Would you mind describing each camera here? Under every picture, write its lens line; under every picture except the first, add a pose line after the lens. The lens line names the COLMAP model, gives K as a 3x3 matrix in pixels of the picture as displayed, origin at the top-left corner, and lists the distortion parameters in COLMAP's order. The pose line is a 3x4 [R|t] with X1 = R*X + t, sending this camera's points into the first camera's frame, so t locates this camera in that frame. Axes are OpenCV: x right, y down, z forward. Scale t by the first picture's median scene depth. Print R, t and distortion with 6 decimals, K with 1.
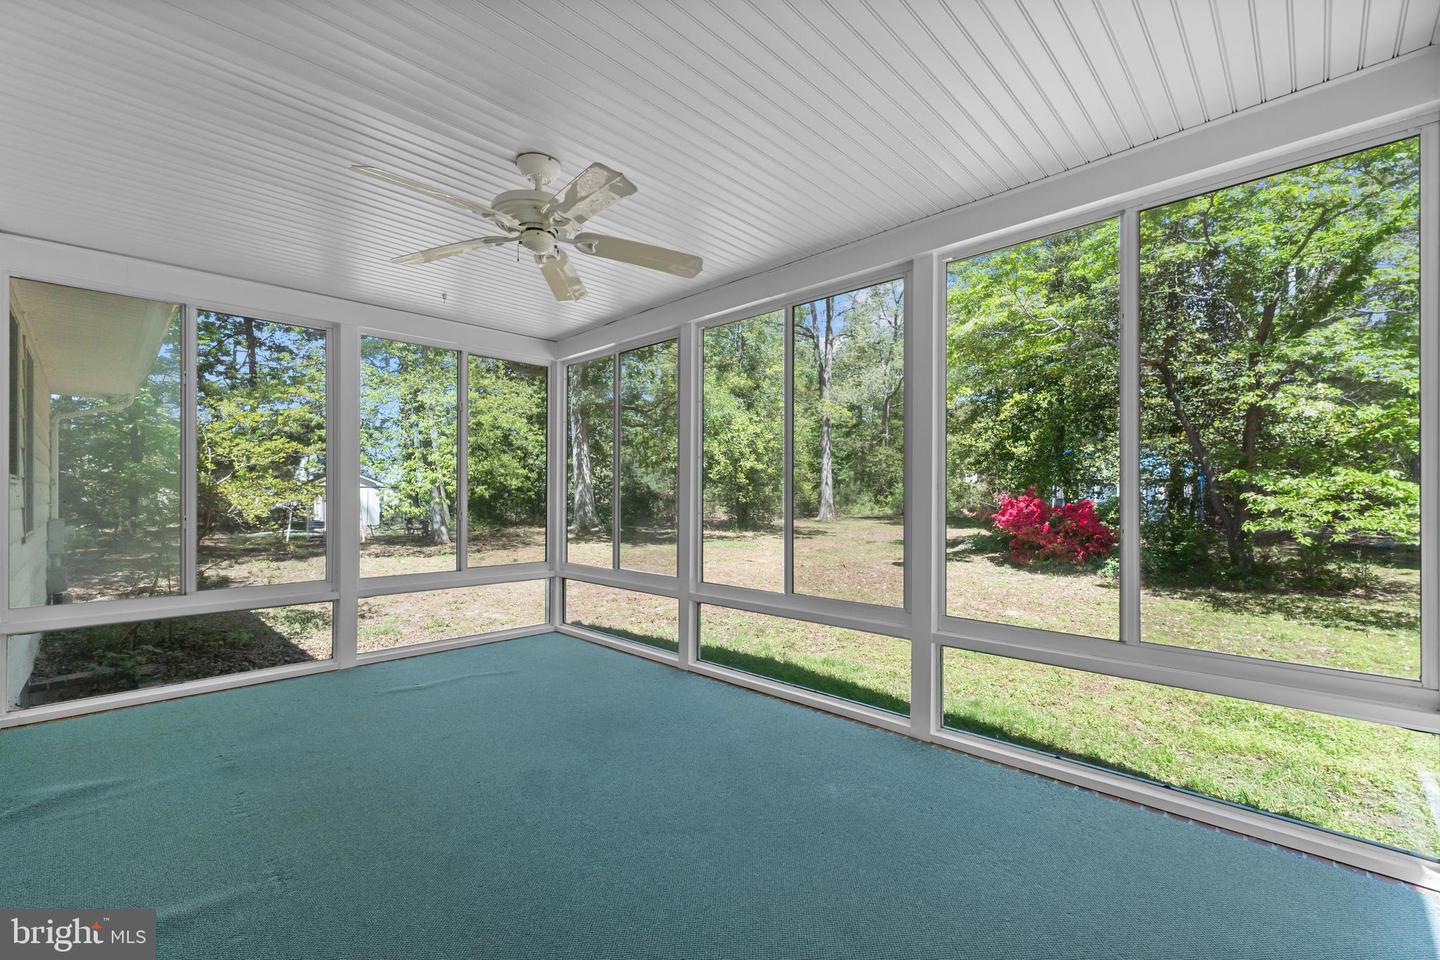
lens RADIAL K [[605.0, 0, 720.7], [0, 605.0, 489.8], [0, 0, 1]] dist [0.006239, -0.000288]
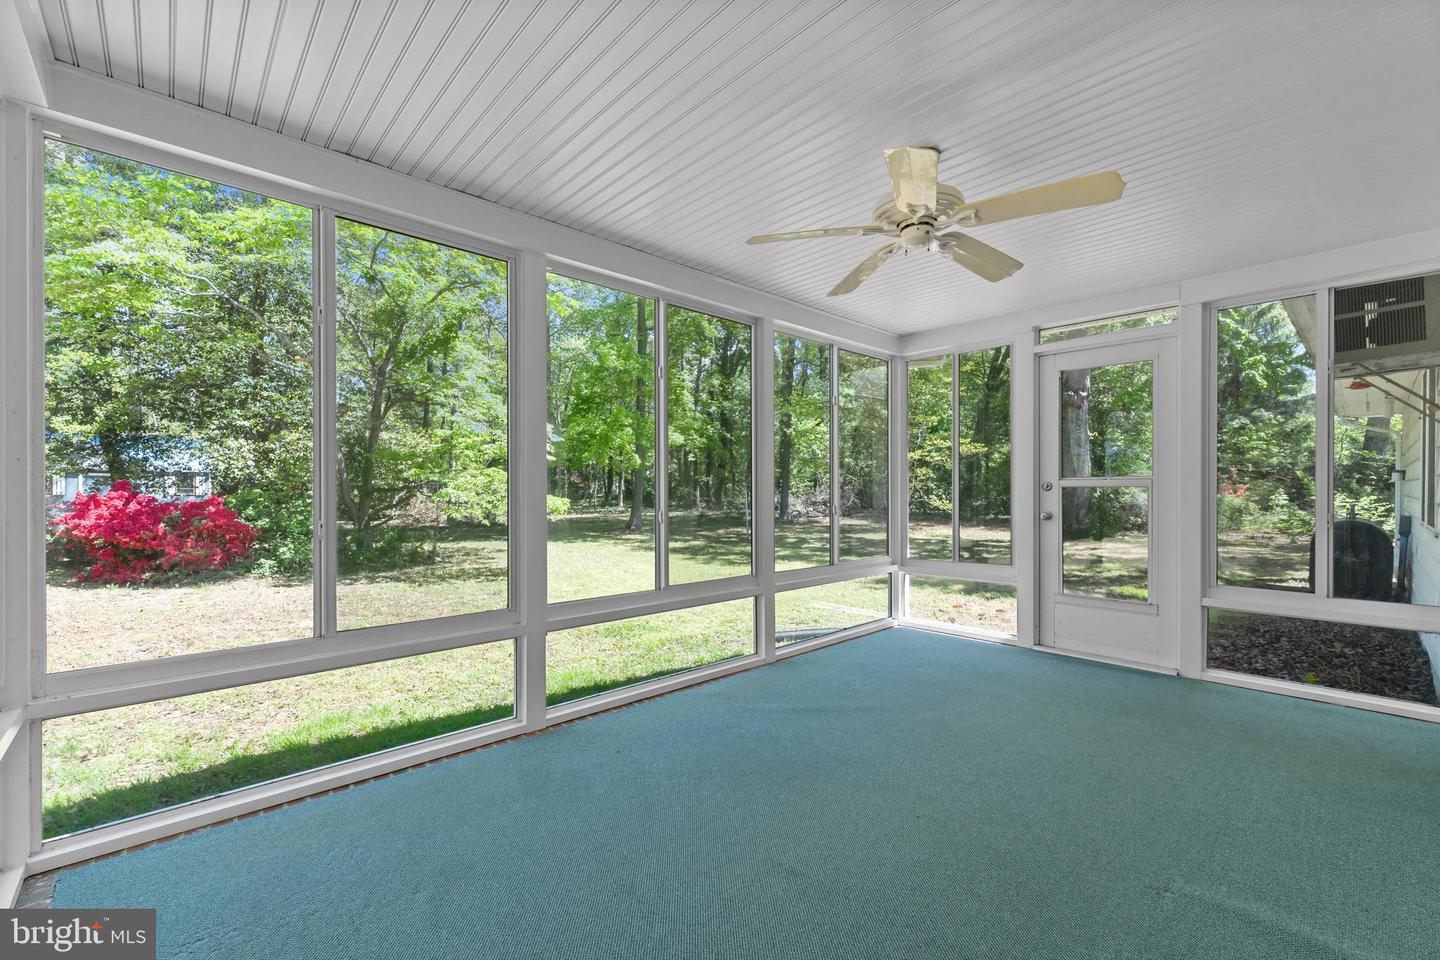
lens RADIAL K [[605.0, 0, 718.4], [0, 605.0, 492.9], [0, 0, 1]] dist [0.006239, -0.000288]
pose [[0.050175, -0.000794, 0.998740, -0.653628], [-0.010739, 0.999941, 0.001334, 0.009700], [-0.998683, -0.010792, 0.050164, 0.636538]]
